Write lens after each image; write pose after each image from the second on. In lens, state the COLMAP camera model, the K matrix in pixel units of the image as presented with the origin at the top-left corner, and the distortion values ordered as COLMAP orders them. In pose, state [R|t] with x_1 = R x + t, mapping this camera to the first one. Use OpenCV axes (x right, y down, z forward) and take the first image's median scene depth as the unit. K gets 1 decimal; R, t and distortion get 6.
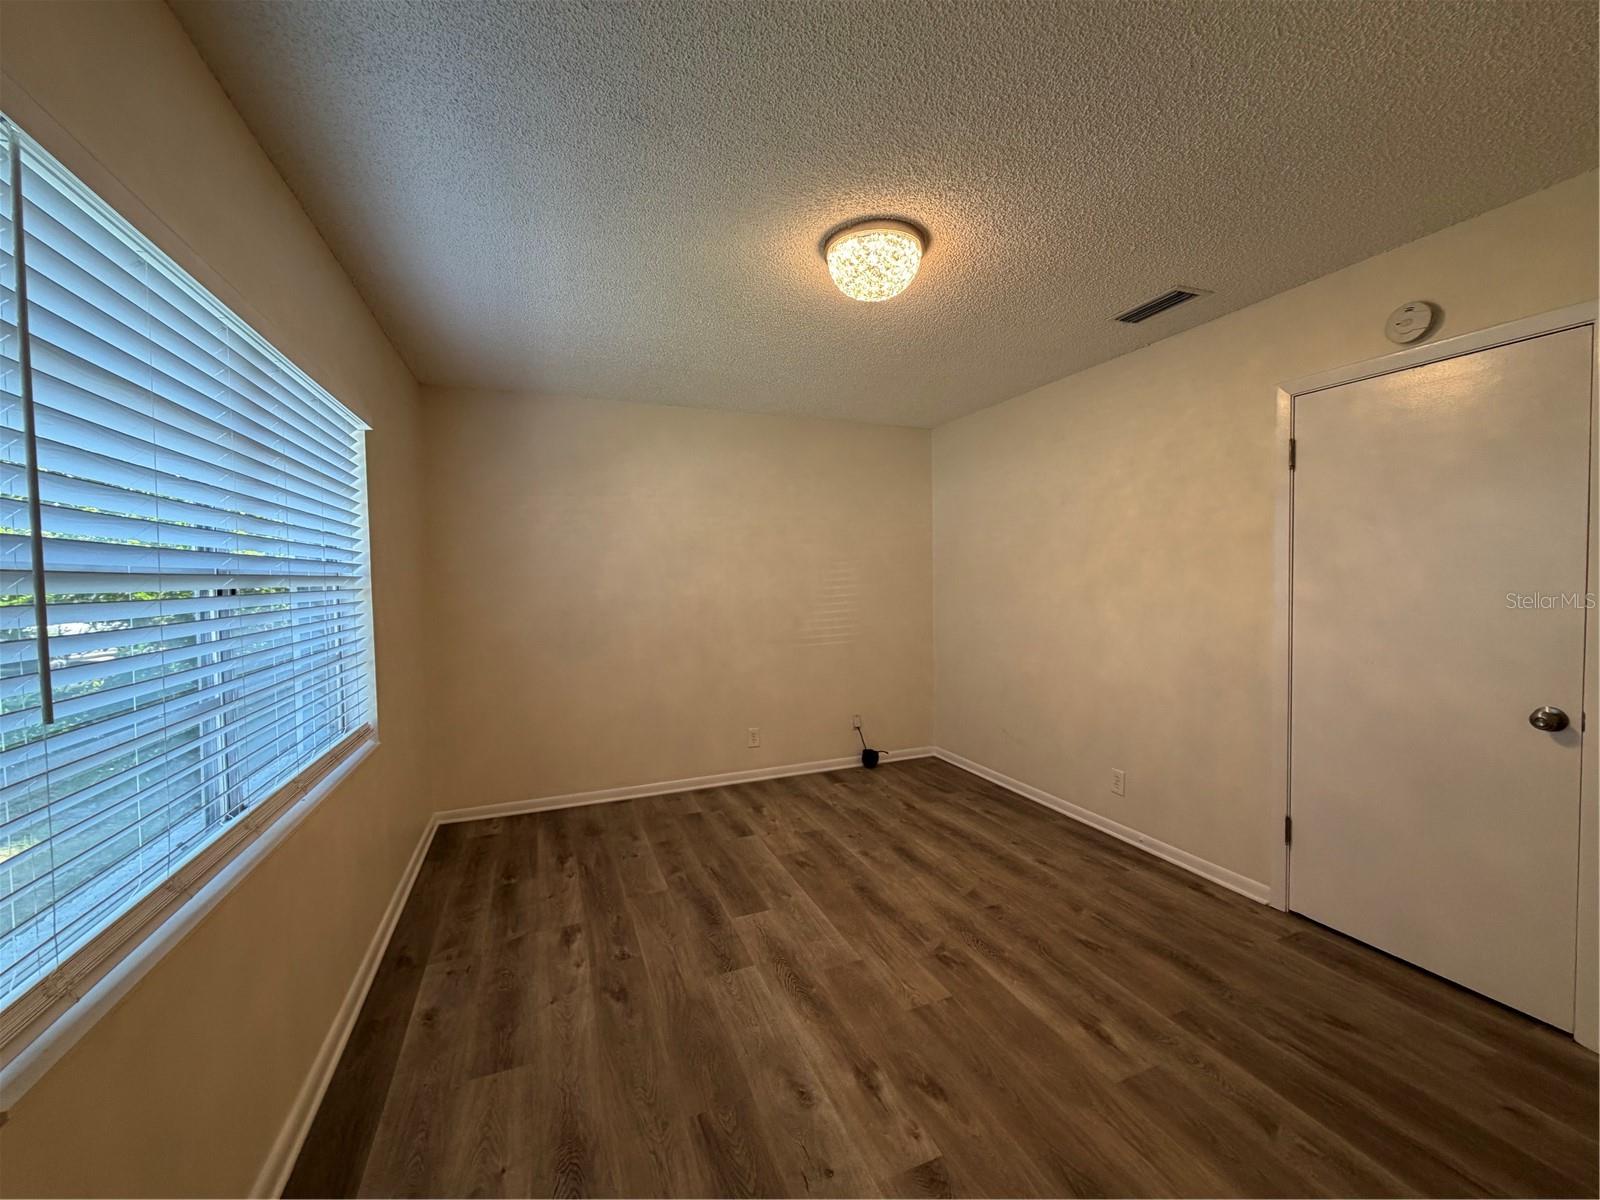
lens RADIAL K [[638.9, 0, 800.0], [0, 638.9, 600.0], [0, 0, 1]] dist [-0.001050, 0.000079]
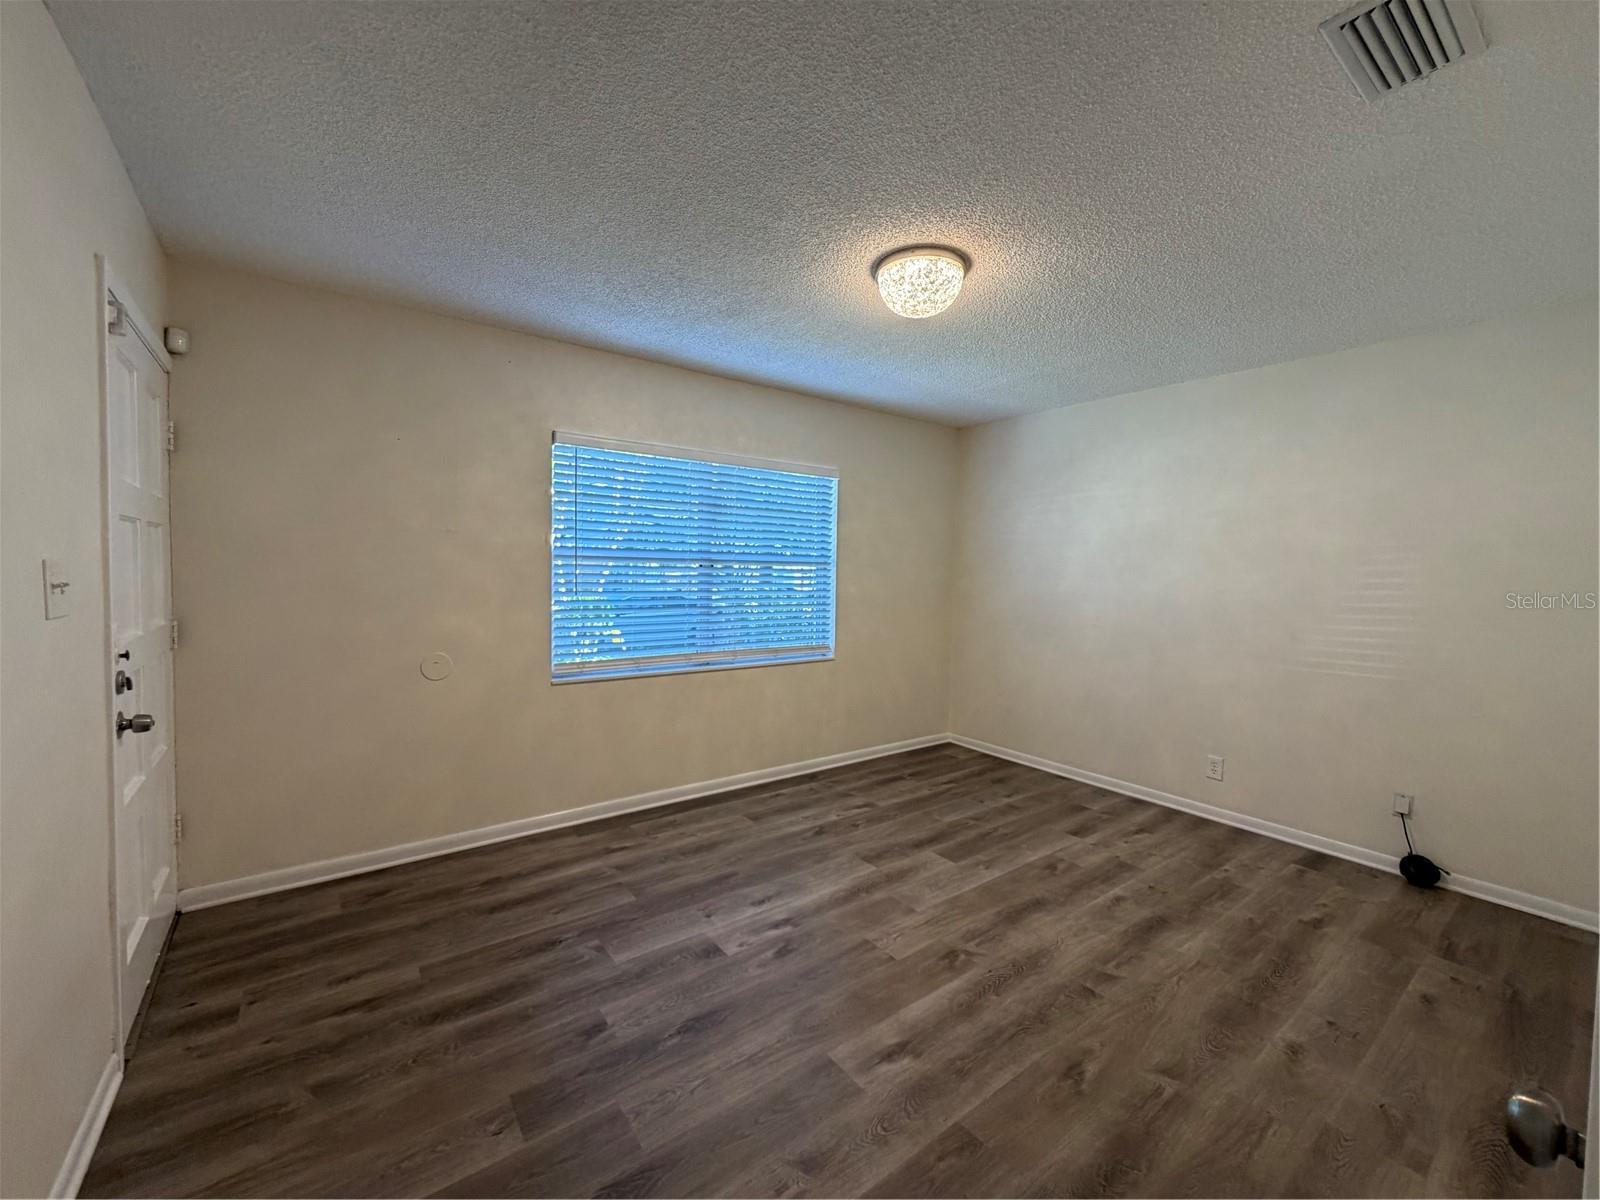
lens RADIAL K [[638.9, 0, 800.0], [0, 638.9, 600.0], [0, 0, 1]] dist [-0.001050, 0.000079]
pose [[0.250694, 0.068860, -0.965614, 0.829302], [-0.060318, 0.996640, 0.055413, -0.018917], [0.966185, 0.044353, 0.254005, 0.382684]]
